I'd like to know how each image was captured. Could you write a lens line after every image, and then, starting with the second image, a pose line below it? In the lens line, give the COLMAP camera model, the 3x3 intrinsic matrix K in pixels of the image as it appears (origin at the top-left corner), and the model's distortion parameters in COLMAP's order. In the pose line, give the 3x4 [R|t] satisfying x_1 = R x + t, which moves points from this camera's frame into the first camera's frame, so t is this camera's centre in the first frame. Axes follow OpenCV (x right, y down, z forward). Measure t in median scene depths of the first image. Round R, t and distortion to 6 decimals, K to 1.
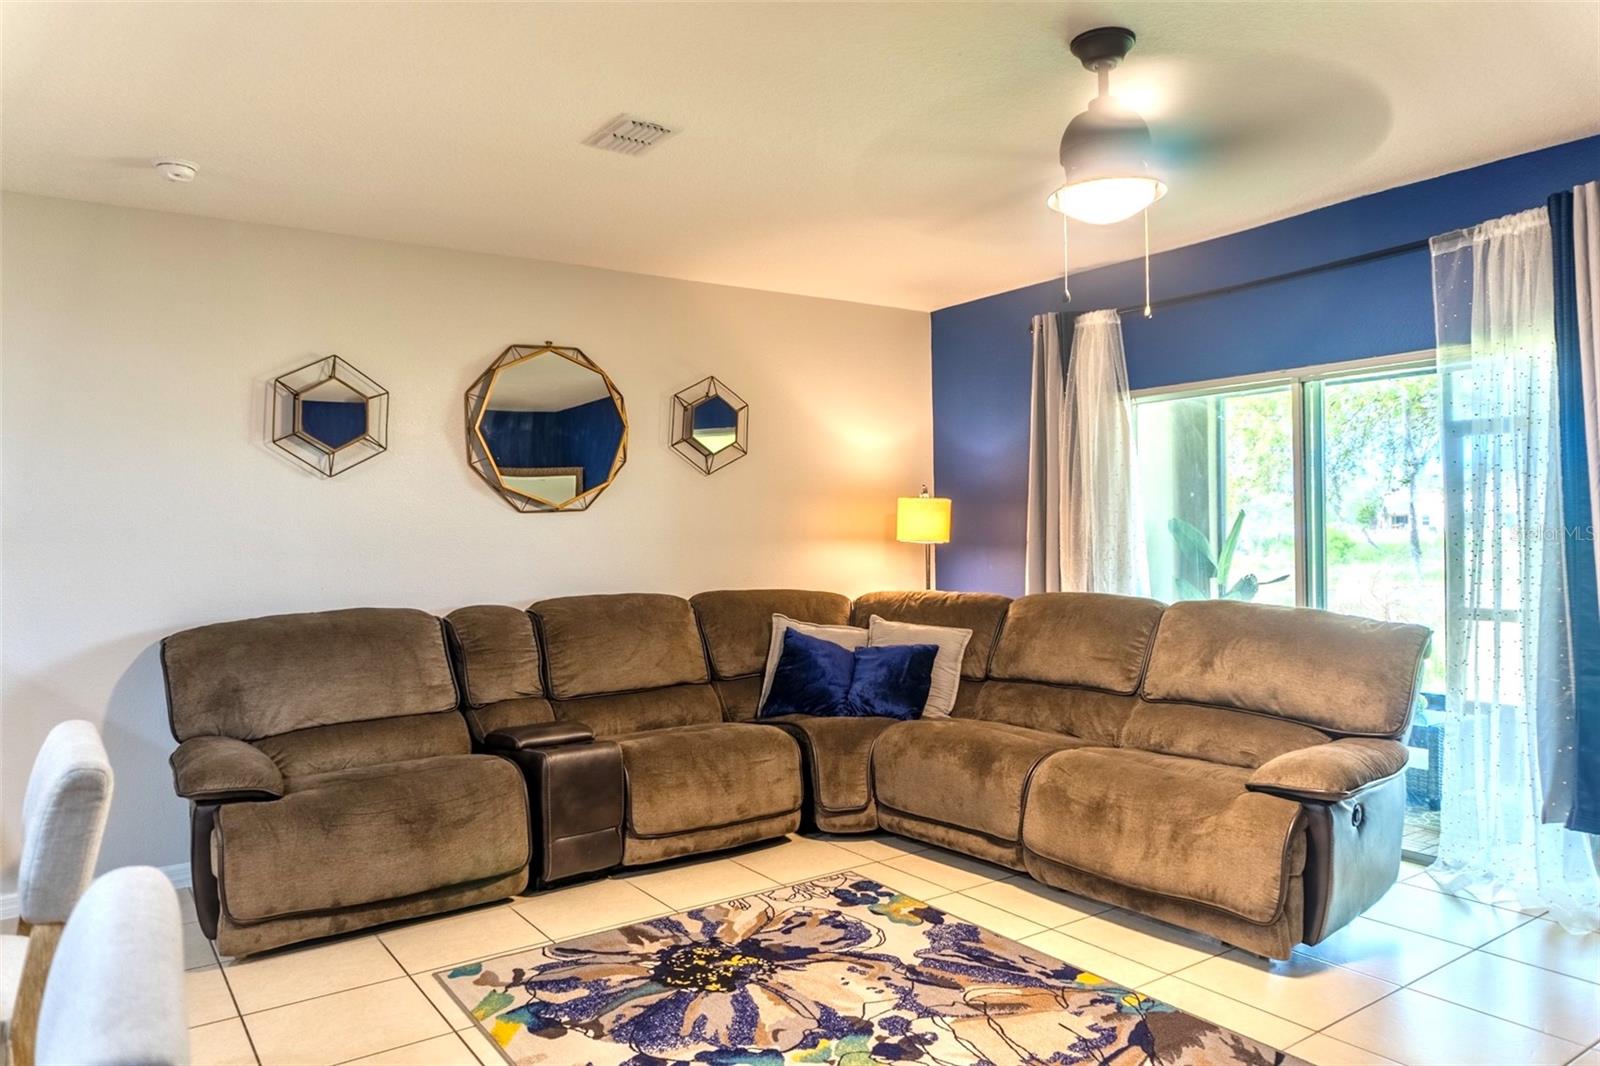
lens RADIAL K [[1073.4, 0, 801.6], [0, 1073.4, 528.7], [0, 0, 1]] dist [-0.004554, -0.001755]
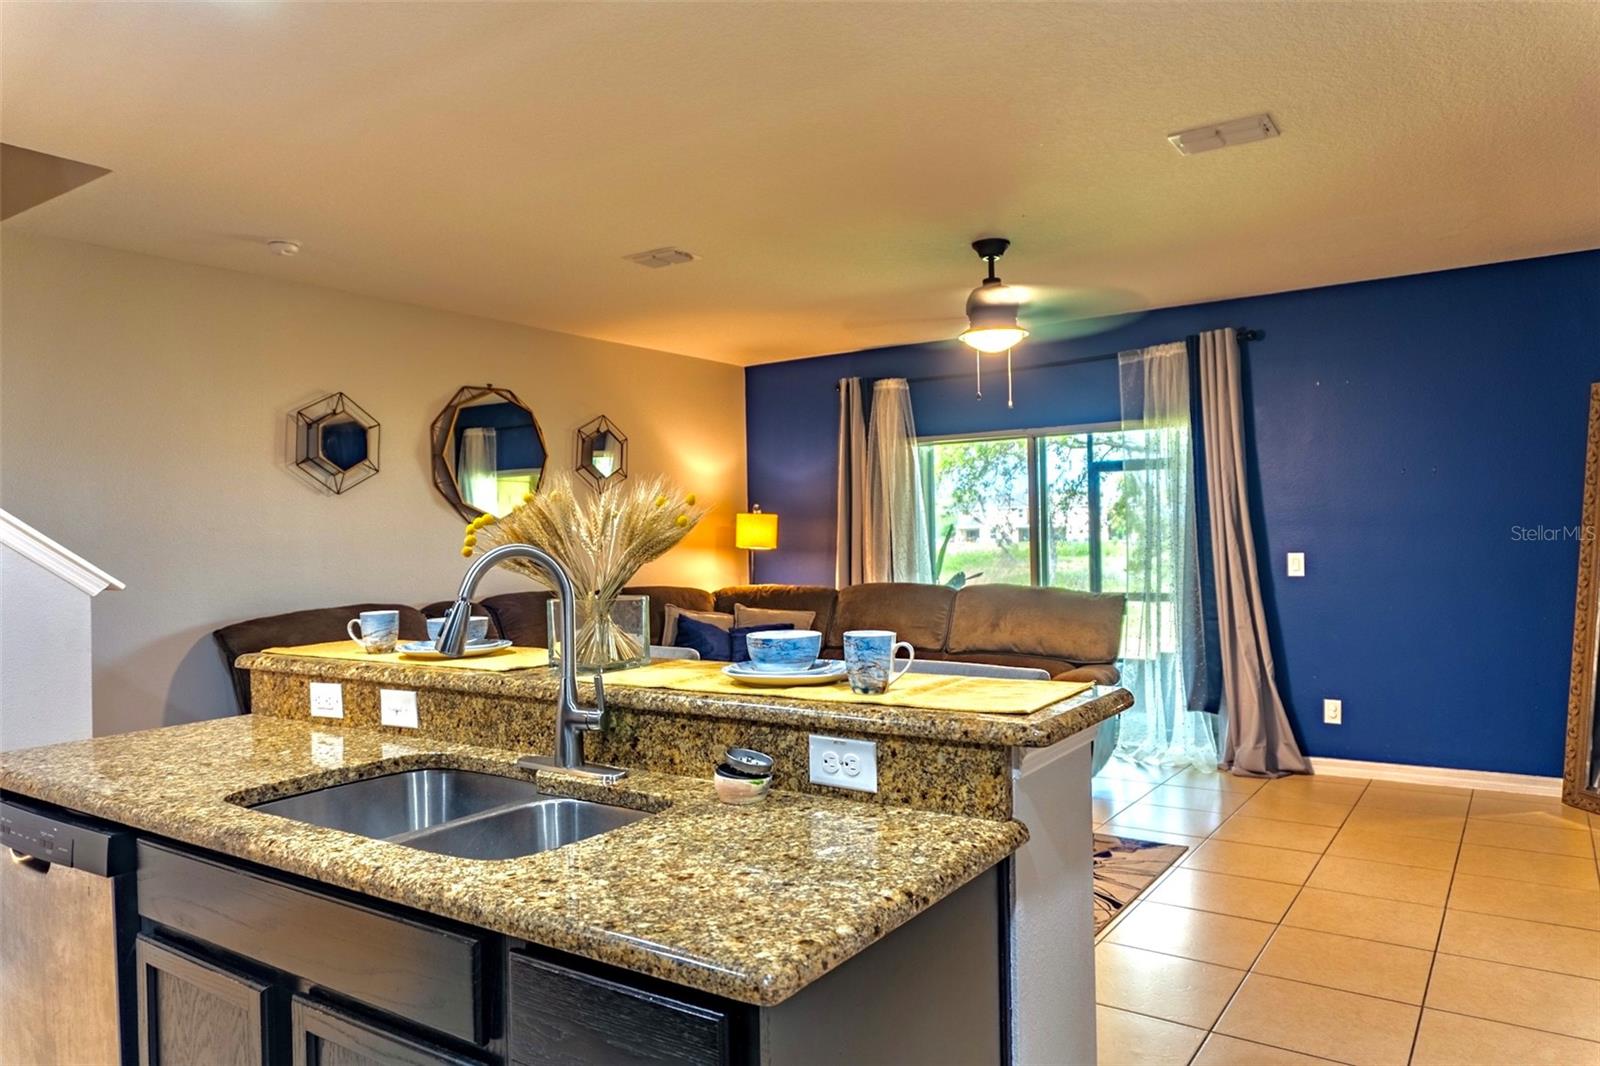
lens RADIAL K [[1080.6, 0, 800.0], [0, 1080.6, 533.0], [0, 0, 1]] dist [-0.010243, -0.001986]
pose [[0.936359, -0.001816, 0.351038, -0.378081], [0.004881, 0.999957, -0.007849, 0.006223], [-0.351009, 0.009063, 0.936328, -0.300439]]
